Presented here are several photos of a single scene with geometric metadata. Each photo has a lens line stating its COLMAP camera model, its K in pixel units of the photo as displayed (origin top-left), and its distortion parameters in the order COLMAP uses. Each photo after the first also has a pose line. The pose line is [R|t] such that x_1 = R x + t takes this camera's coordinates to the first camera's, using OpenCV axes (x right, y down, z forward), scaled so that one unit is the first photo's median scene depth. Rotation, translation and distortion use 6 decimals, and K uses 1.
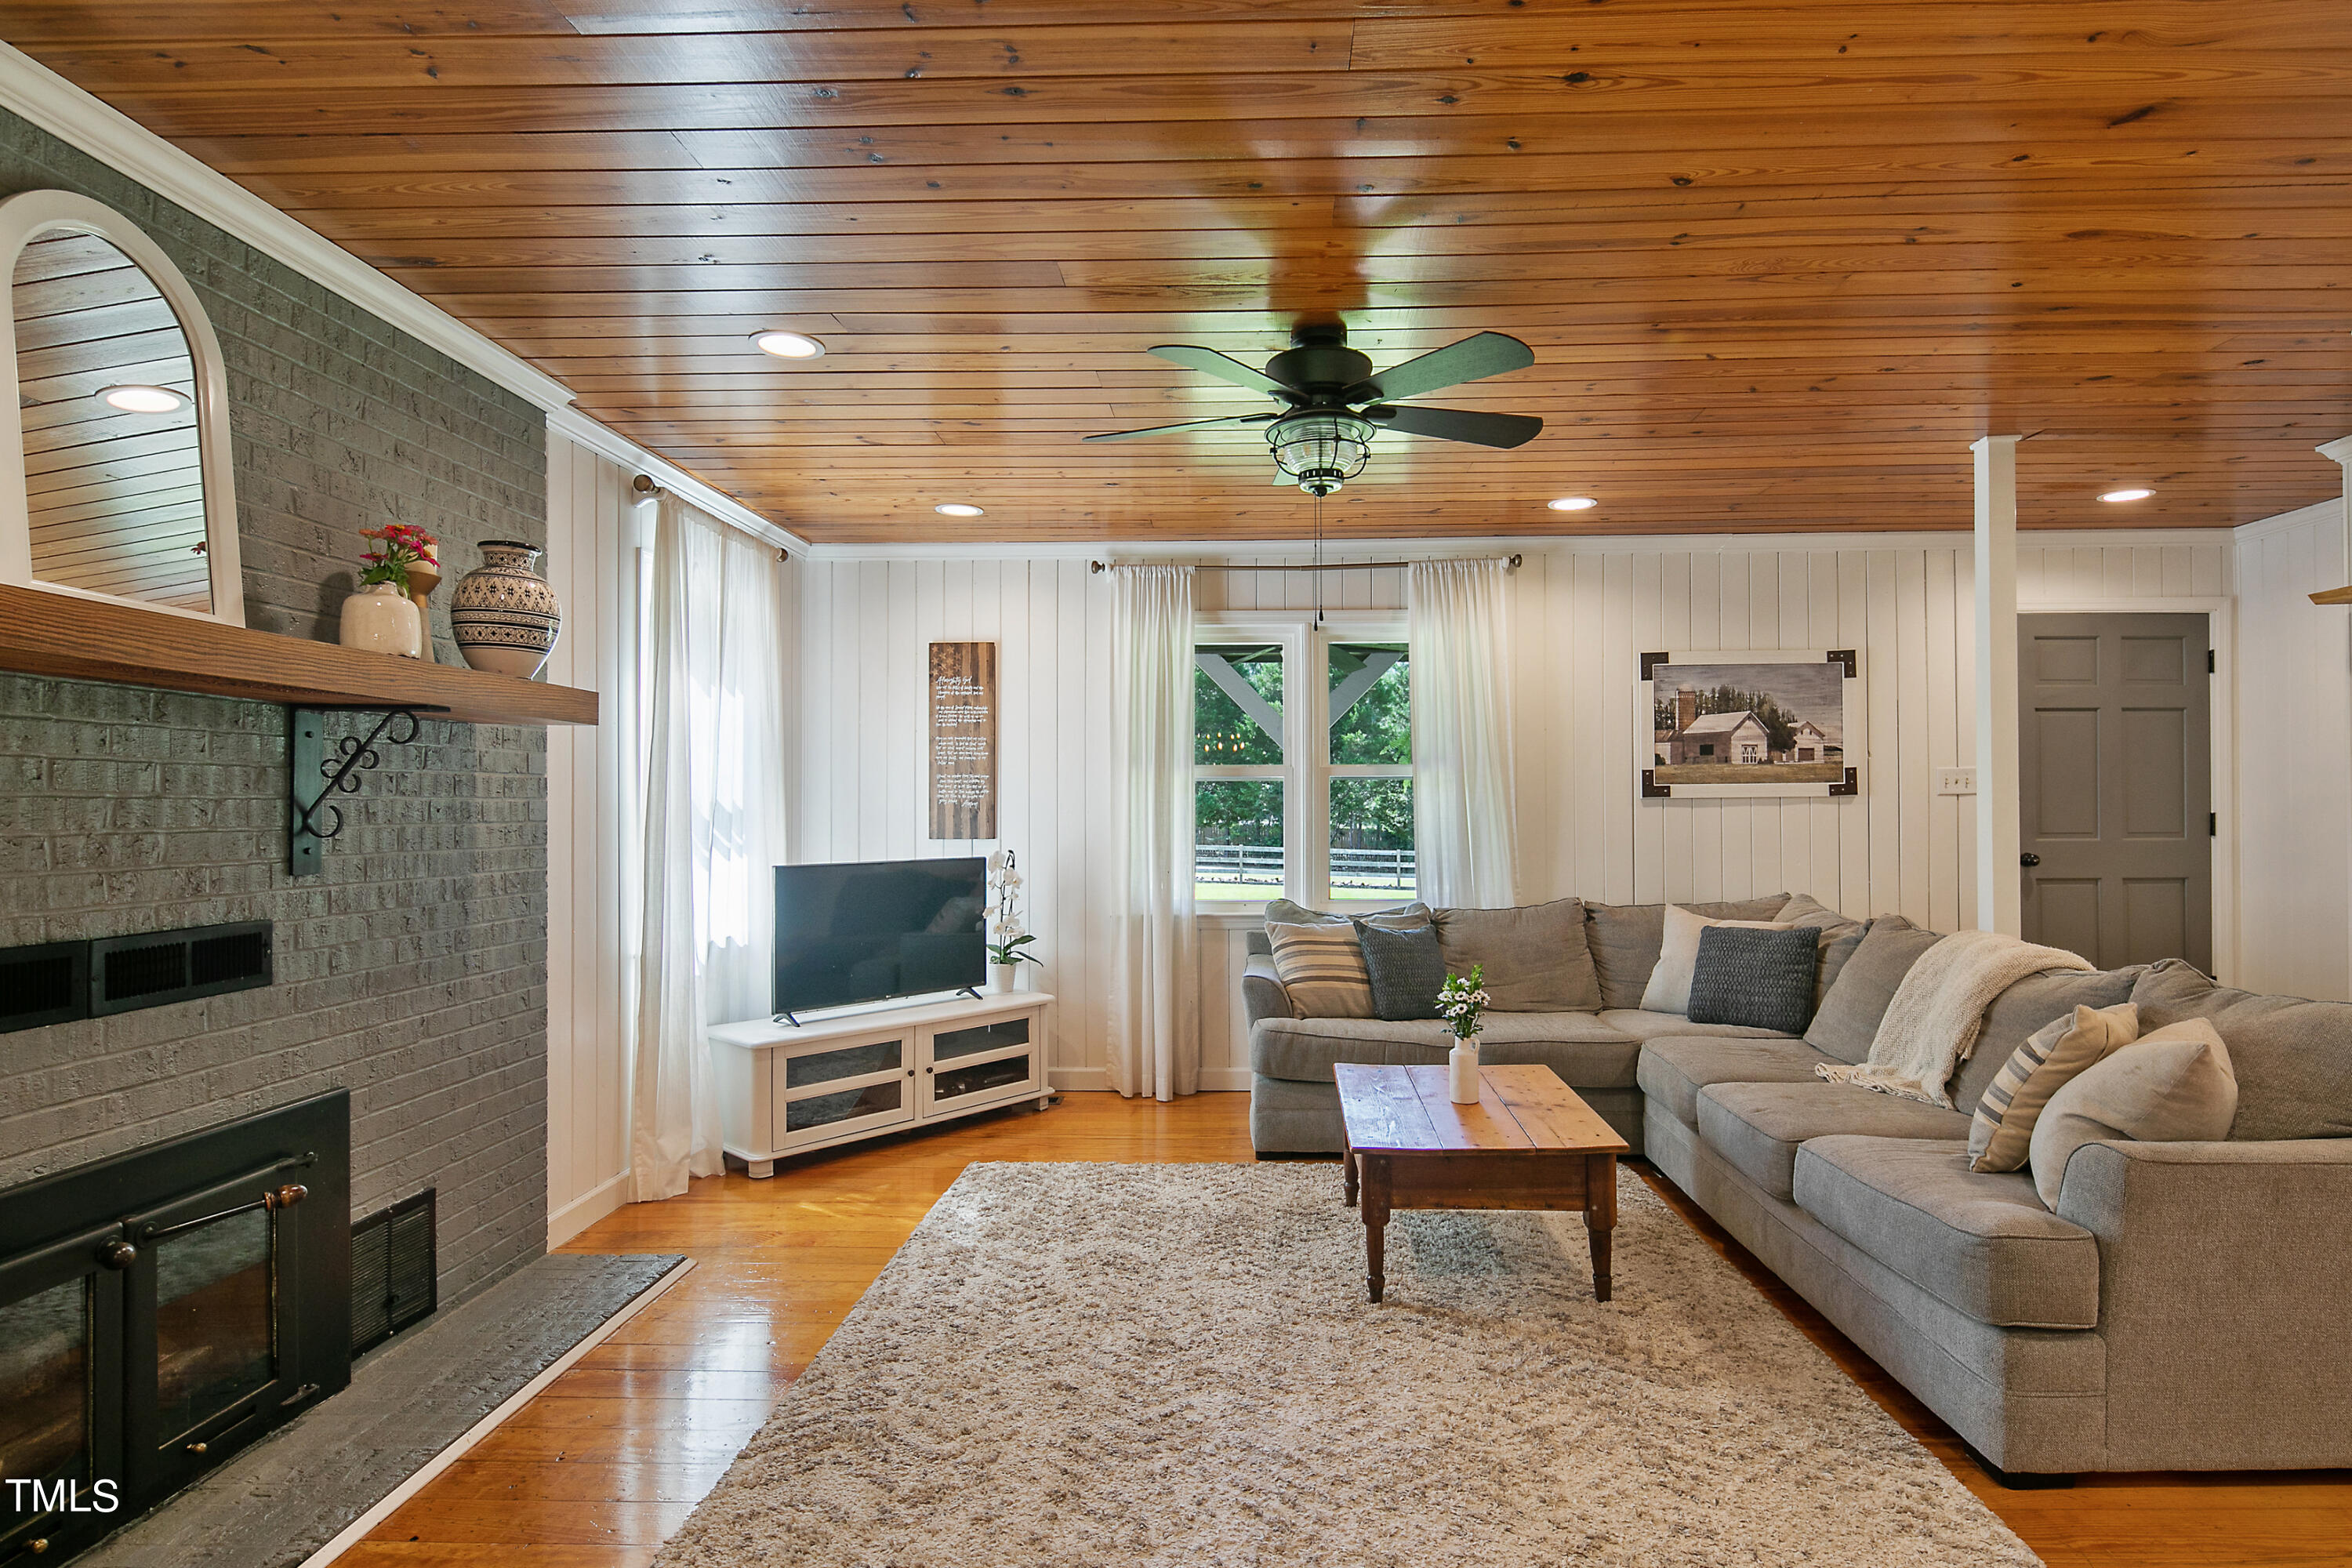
lens RADIAL K [[1184.2, 0, 1237.1], [0, 1184.2, 796.8], [0, 0, 1]] dist [0.001820, -0.001258]
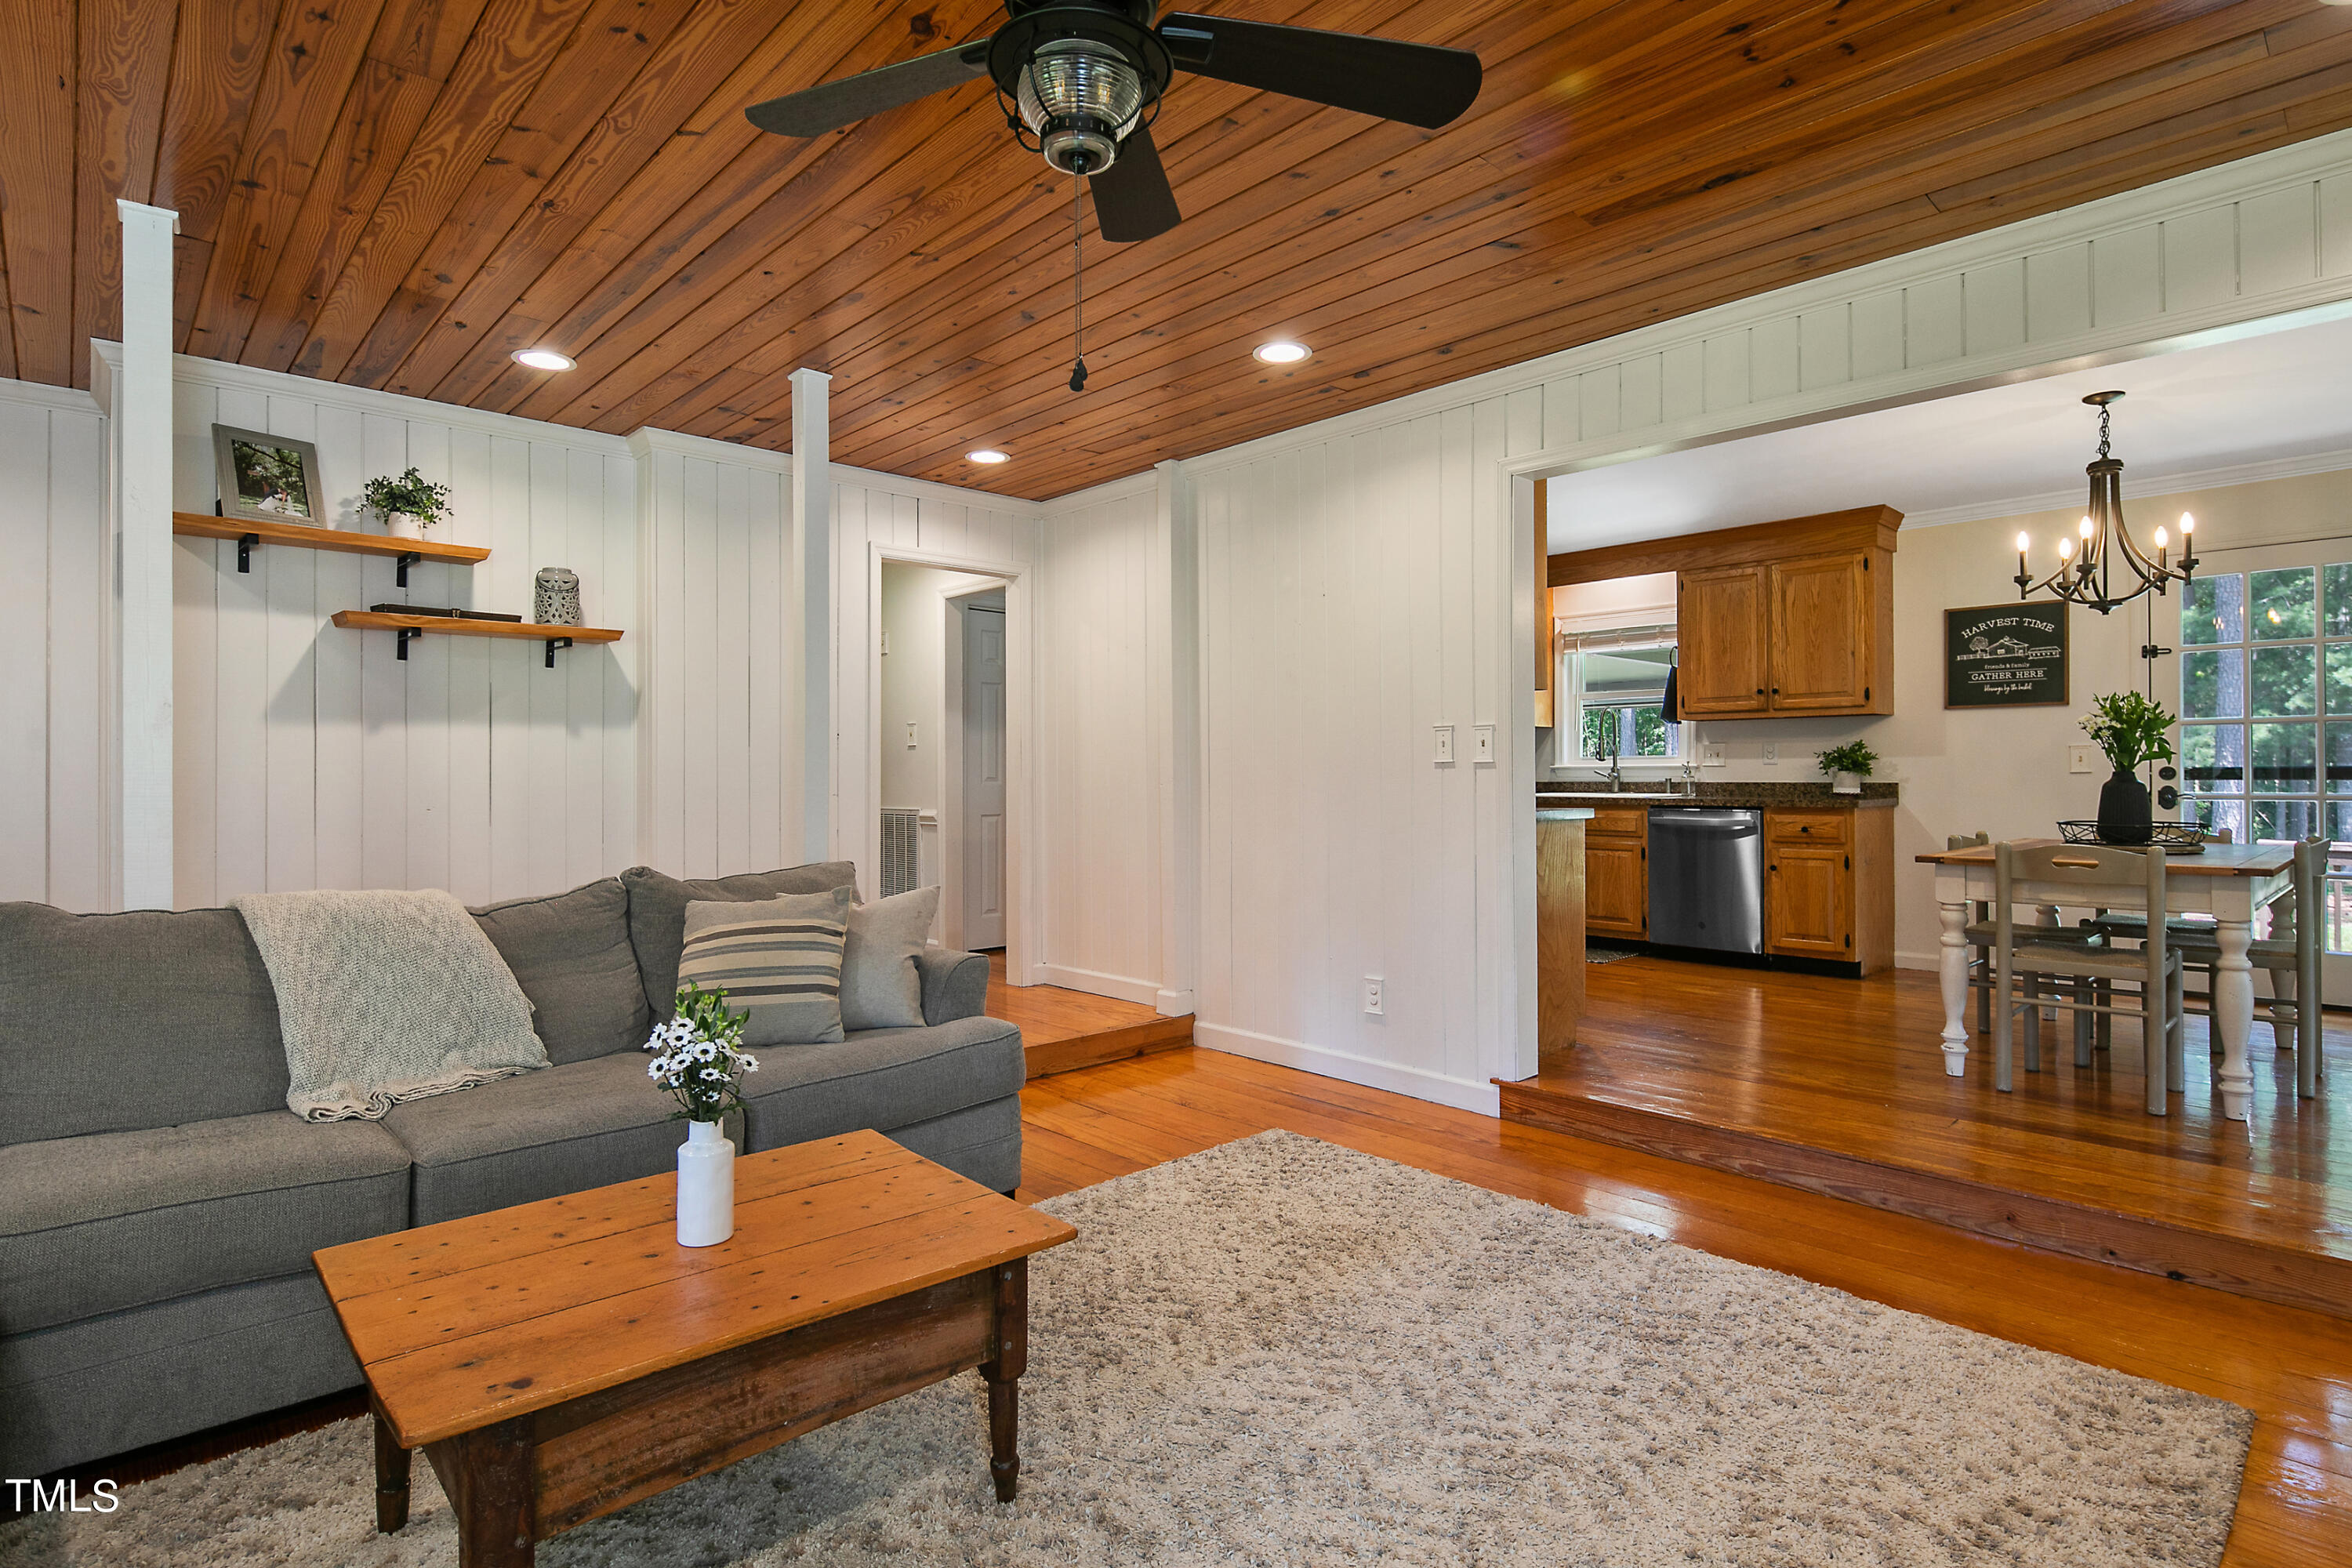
lens RADIAL K [[1163.2, 0, 1190.1], [0, 1163.2, 770.5], [0, 0, 1]] dist [0.012993, -0.000577]
pose [[-0.703619, 0.011857, 0.710478, -0.278816], [-0.000101, 0.999859, -0.016786, 0.043738], [-0.710577, -0.011883, -0.703519, 0.995638]]
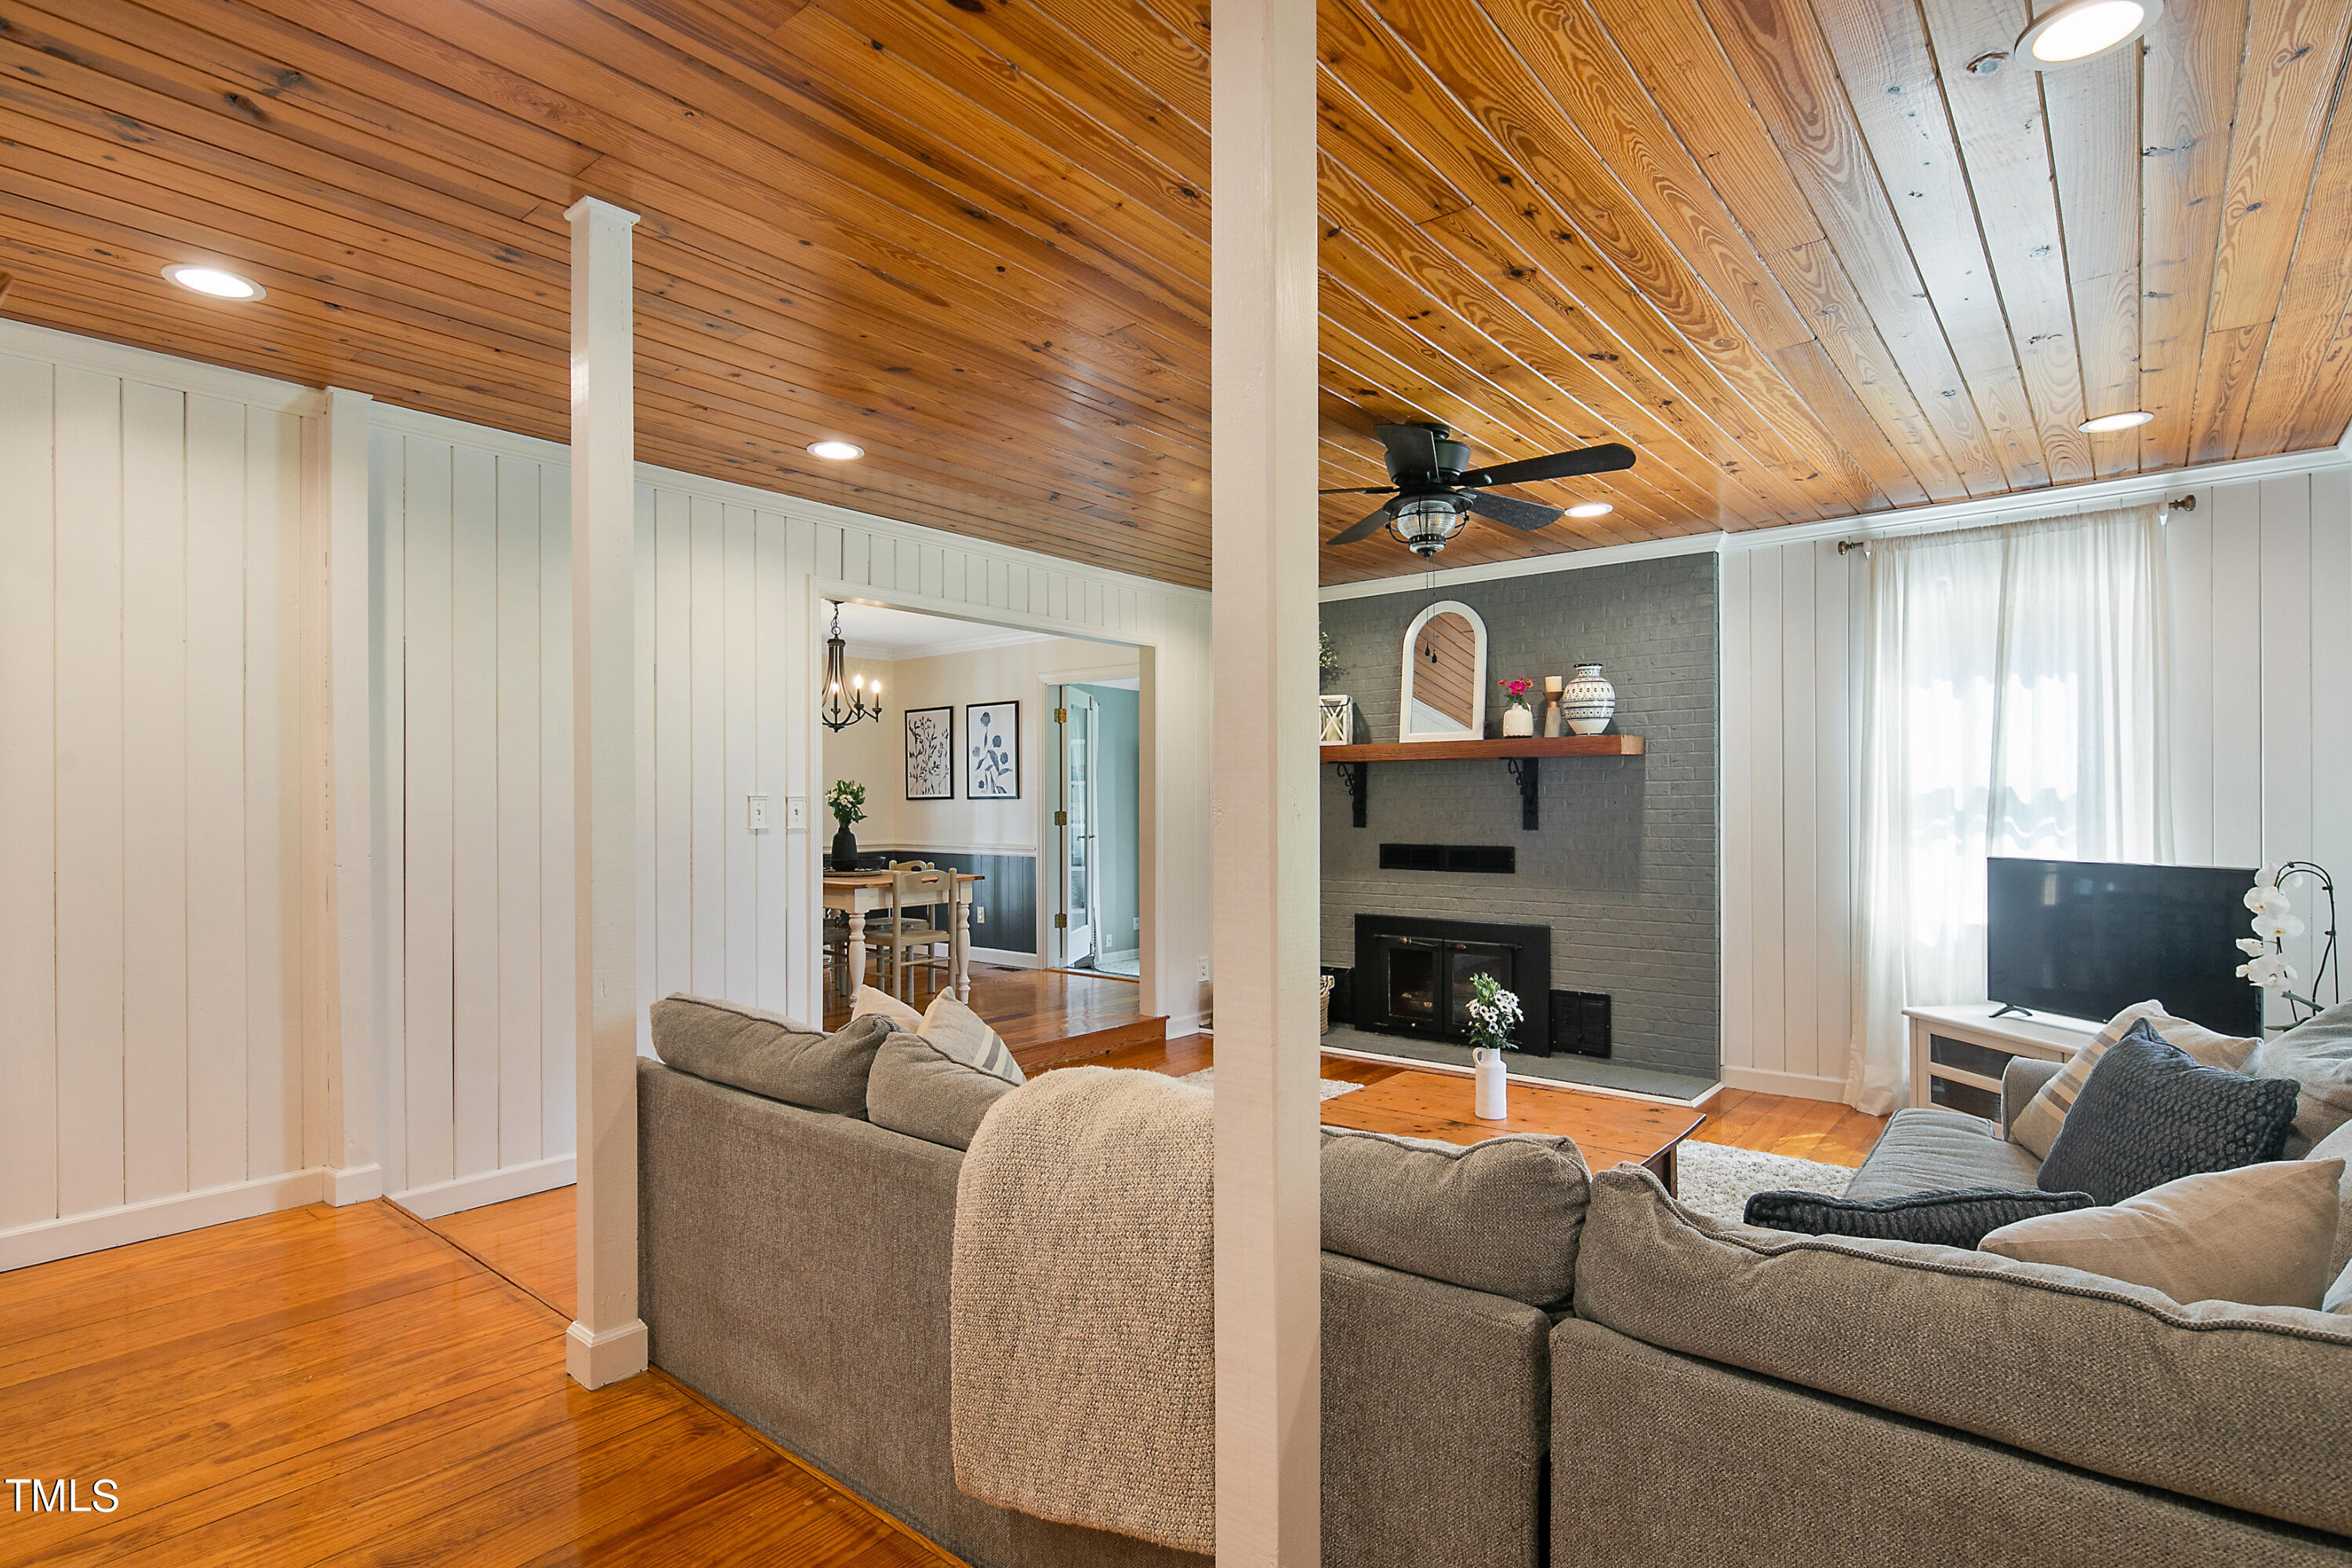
lens RADIAL K [[1161.4, 0, 1183.1], [0, 1161.4, 807.0], [0, 0, 1]] dist [0.001426, 0.000264]
pose [[-0.619220, 0.008309, -0.785173, 0.870367], [0.014780, 0.999890, -0.001075, 0.007281], [0.785078, -0.012270, -0.619275, 1.132742]]
